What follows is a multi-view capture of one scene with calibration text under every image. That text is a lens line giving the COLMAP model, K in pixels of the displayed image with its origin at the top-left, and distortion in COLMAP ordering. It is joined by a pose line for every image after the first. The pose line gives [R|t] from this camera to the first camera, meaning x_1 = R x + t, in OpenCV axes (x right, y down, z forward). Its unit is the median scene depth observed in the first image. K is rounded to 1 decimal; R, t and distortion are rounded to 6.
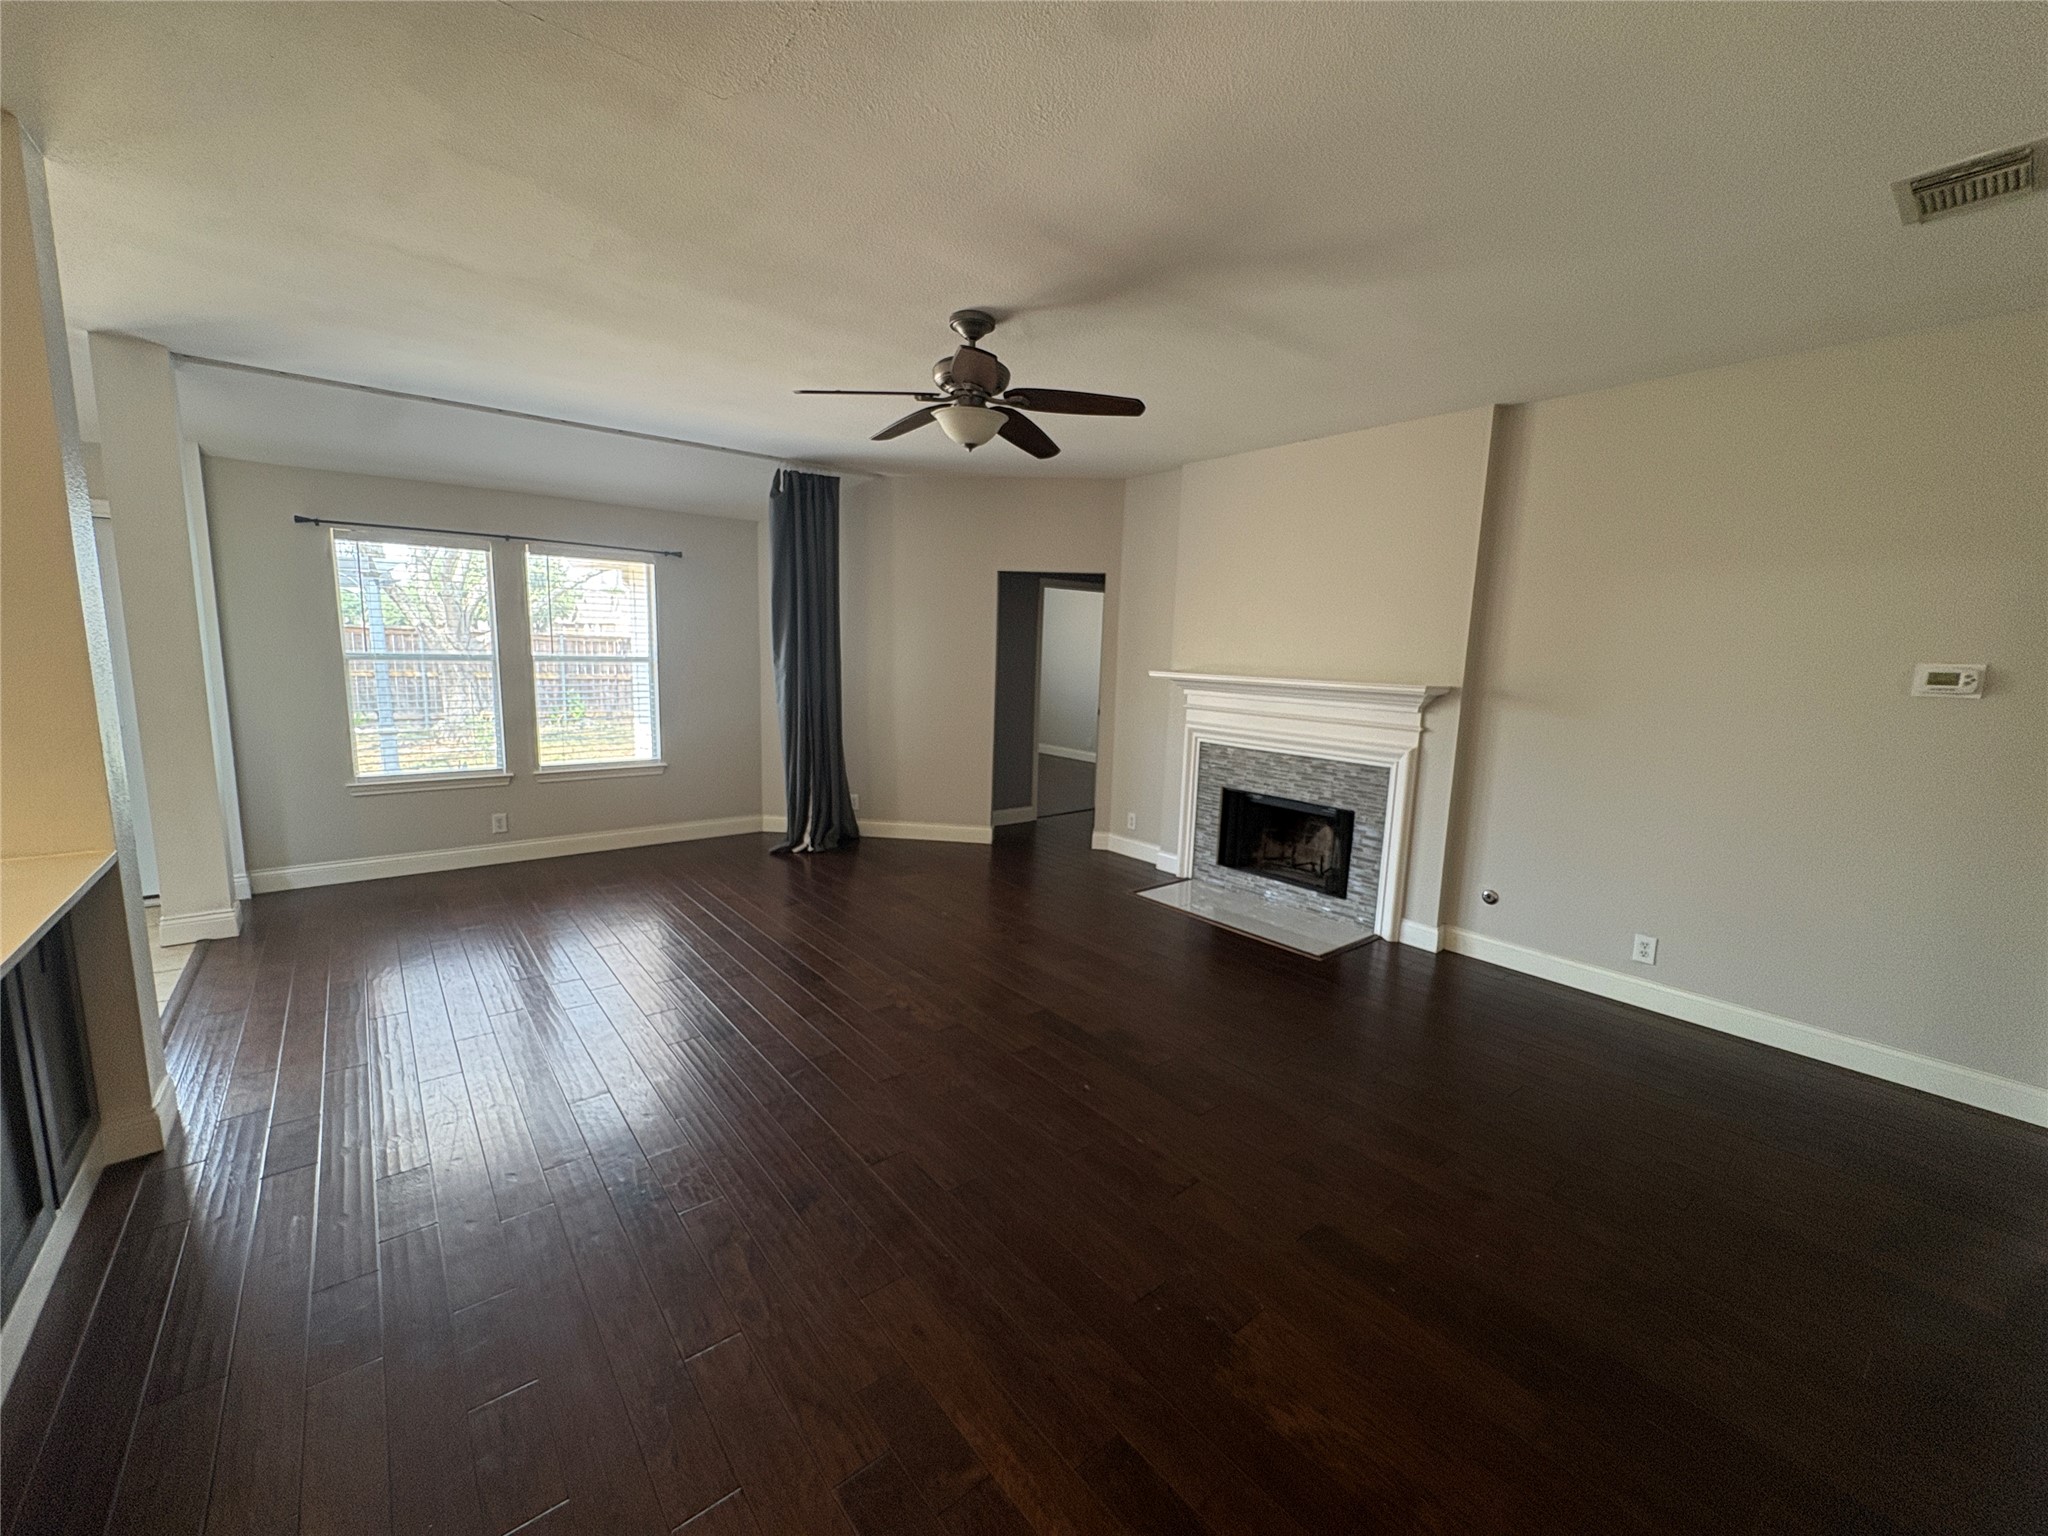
lens RADIAL K [[822.0, 0, 1023.0], [0, 822.0, 771.5], [0, 0, 1]] dist [0.000119, -0.000047]
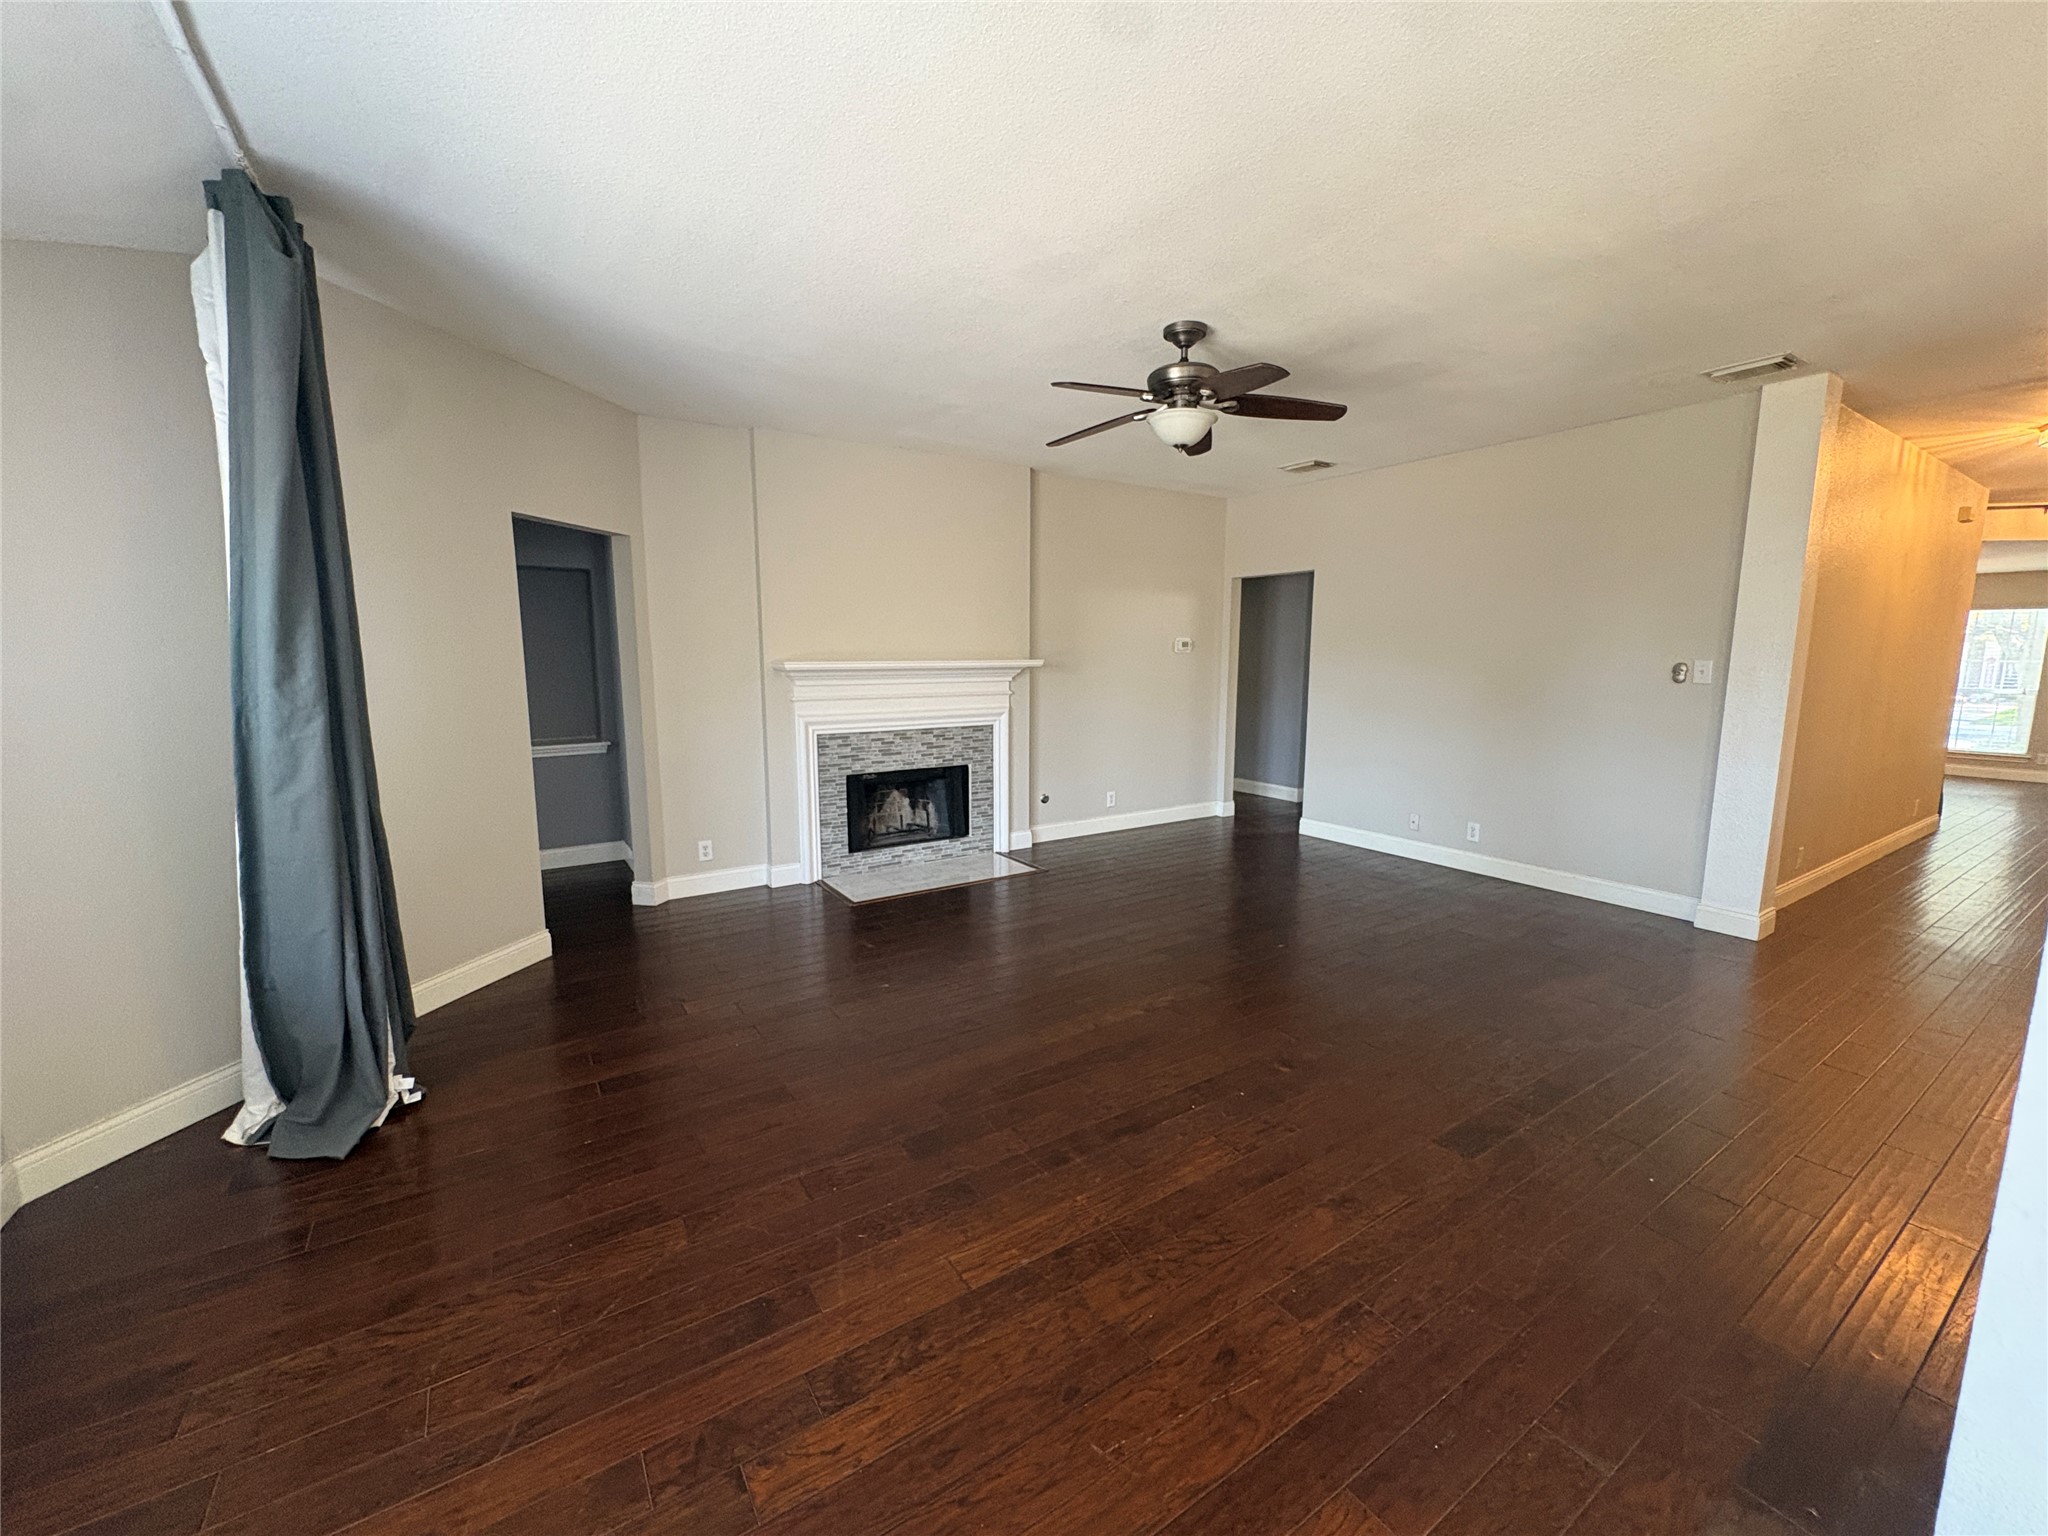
lens RADIAL K [[822.0, 0, 1024.2], [0, 822.0, 762.2], [0, 0, 1]] dist [0.000119, -0.000047]
pose [[0.092203, -0.166029, 0.981801, -0.758110], [0.151786, 0.976822, 0.150932, -0.121714], [-0.984103, 0.135107, 0.115267, 0.718292]]
